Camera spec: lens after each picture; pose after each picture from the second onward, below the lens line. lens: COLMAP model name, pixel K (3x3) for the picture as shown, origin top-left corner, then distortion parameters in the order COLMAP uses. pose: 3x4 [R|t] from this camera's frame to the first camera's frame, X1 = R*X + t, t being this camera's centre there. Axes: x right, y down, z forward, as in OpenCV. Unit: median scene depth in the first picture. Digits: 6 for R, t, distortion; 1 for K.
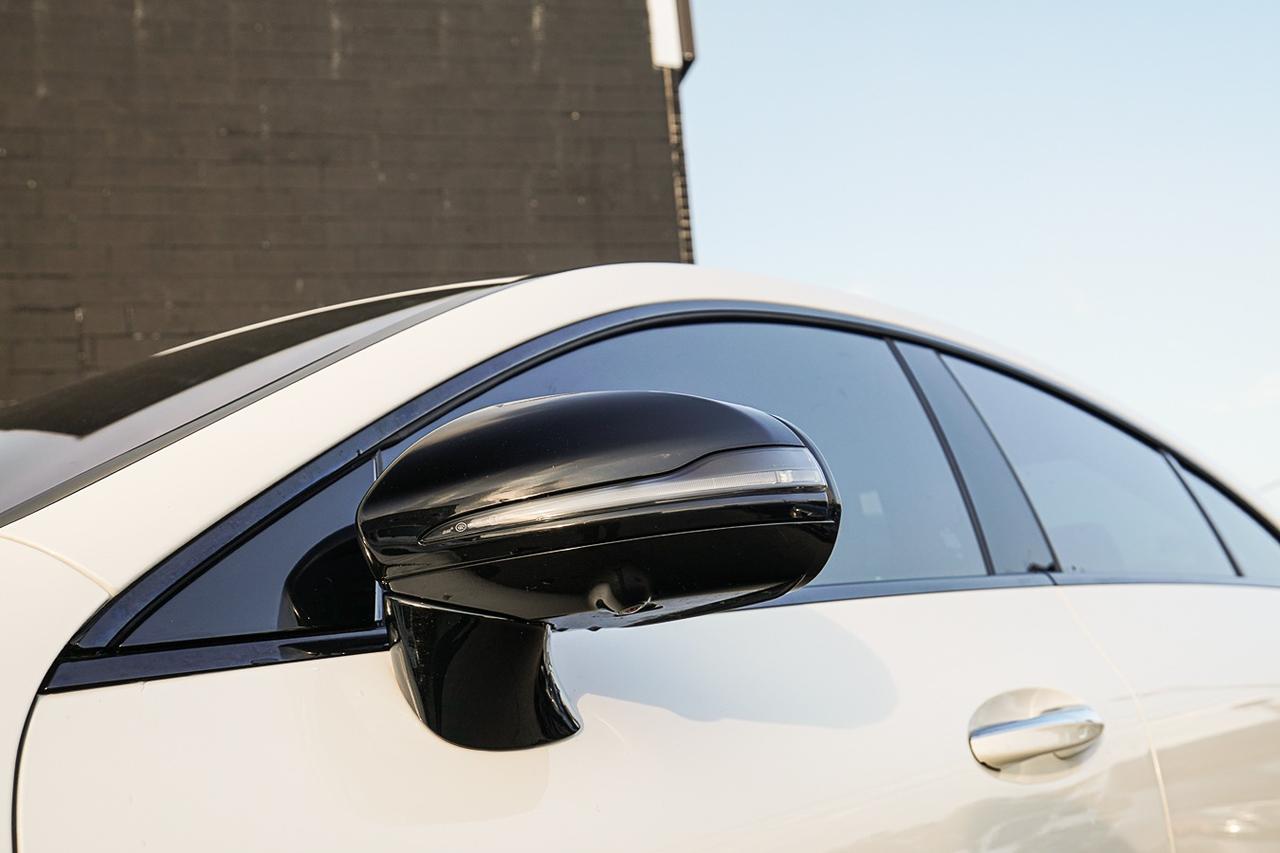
lens RADIAL K [[1578.6, 0, 637.0], [0, 1578.6, 430.6], [0, 0, 1]] dist [0.136369, 0.000000]
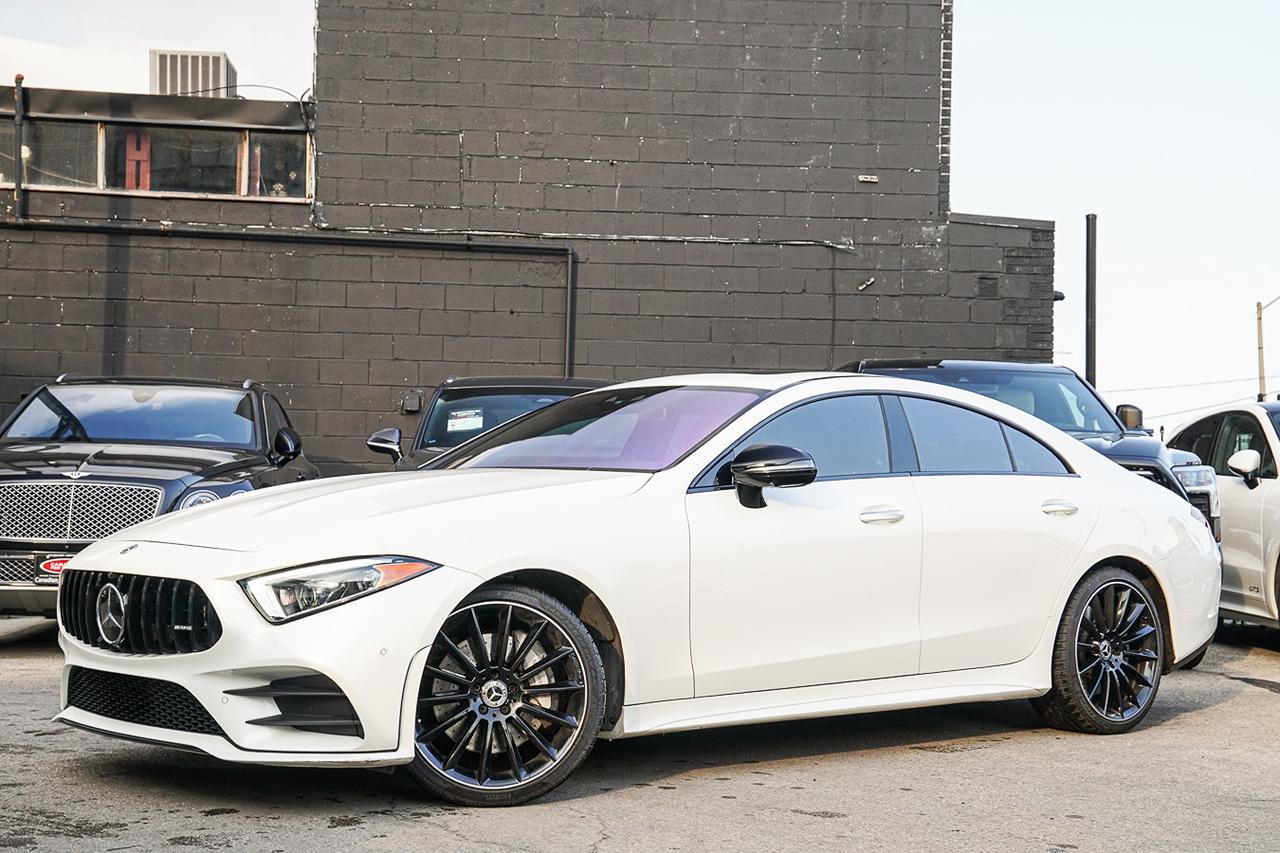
lens RADIAL K [[1754.7, 0, 641.0], [0, 1754.7, 425.1], [0, 0, 1]] dist [0.191608, 0.000000]
pose [[0.984187, 0.085667, -0.155037, 0.036501], [-0.060034, 0.984789, 0.163051, -0.084830], [0.166647, -0.151165, 0.974360, -0.399759]]
